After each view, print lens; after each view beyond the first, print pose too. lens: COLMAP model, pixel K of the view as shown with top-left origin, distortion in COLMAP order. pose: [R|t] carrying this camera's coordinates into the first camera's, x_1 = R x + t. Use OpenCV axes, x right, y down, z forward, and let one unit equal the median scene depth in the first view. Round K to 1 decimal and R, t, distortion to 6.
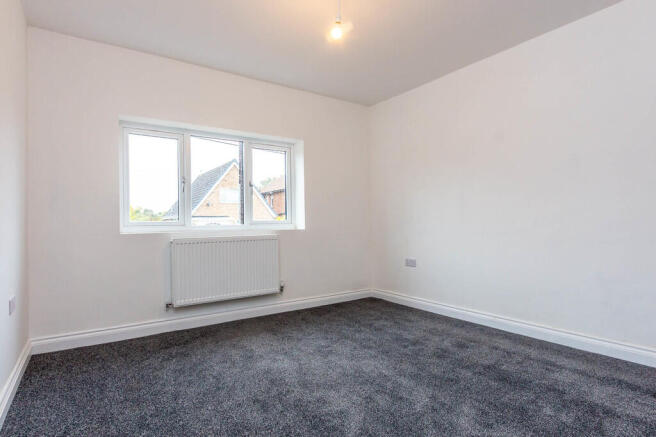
lens RADIAL K [[348.9, 0, 328.0], [0, 348.9, 218.5], [0, 0, 1]] dist [0.002195, 0.000500]
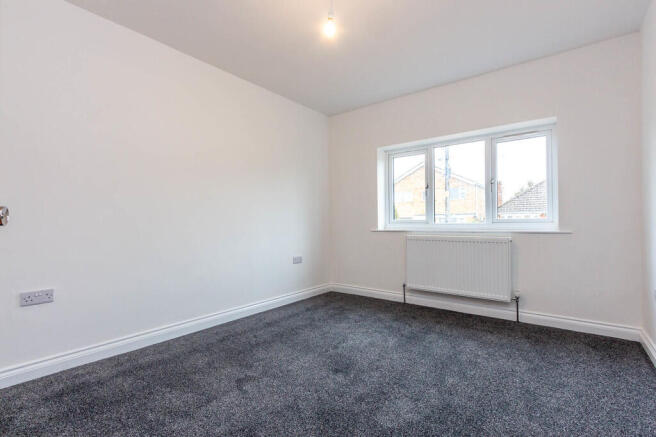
lens RADIAL K [[302.8, 0, 328.0], [0, 302.8, 218.5], [0, 0, 1]] dist [0.000513, -0.000325]
pose [[0.288209, -0.009310, -0.957522, 0.482551], [0.005019, 0.999954, -0.008212, 0.006938], [0.957554, -0.002439, 0.288242, 0.366134]]
